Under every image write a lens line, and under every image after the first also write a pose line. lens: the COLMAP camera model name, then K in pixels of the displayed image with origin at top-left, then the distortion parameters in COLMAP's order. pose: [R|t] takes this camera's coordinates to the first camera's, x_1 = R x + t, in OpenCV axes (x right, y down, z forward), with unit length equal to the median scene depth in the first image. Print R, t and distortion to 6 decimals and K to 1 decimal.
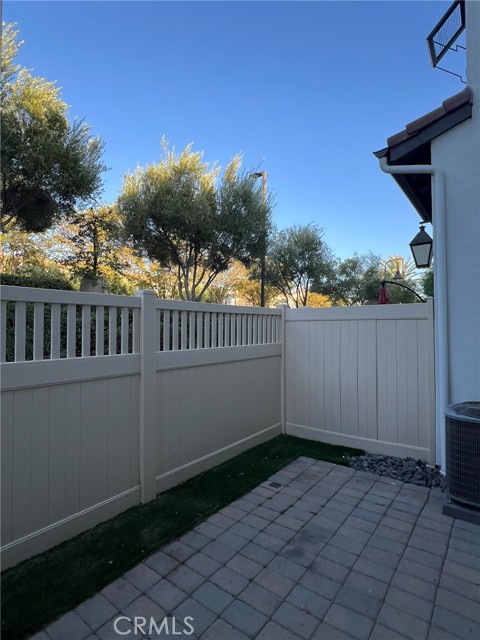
lens RADIAL K [[334.8, 0, 239.3], [0, 334.8, 318.0], [0, 0, 1]] dist [-0.007174, 0.002842]
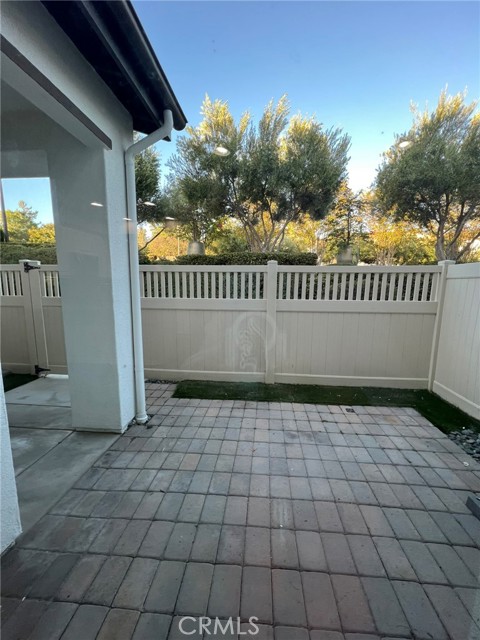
lens RADIAL K [[255.3, 0, 239.4], [0, 255.3, 318.0], [0, 0, 1]] dist [-0.000290, -0.000132]
pose [[0.536321, 0.115525, -0.836071, 0.721722], [0.015223, 0.989103, 0.146435, 0.006811], [0.843877, -0.091264, 0.528718, 0.186489]]
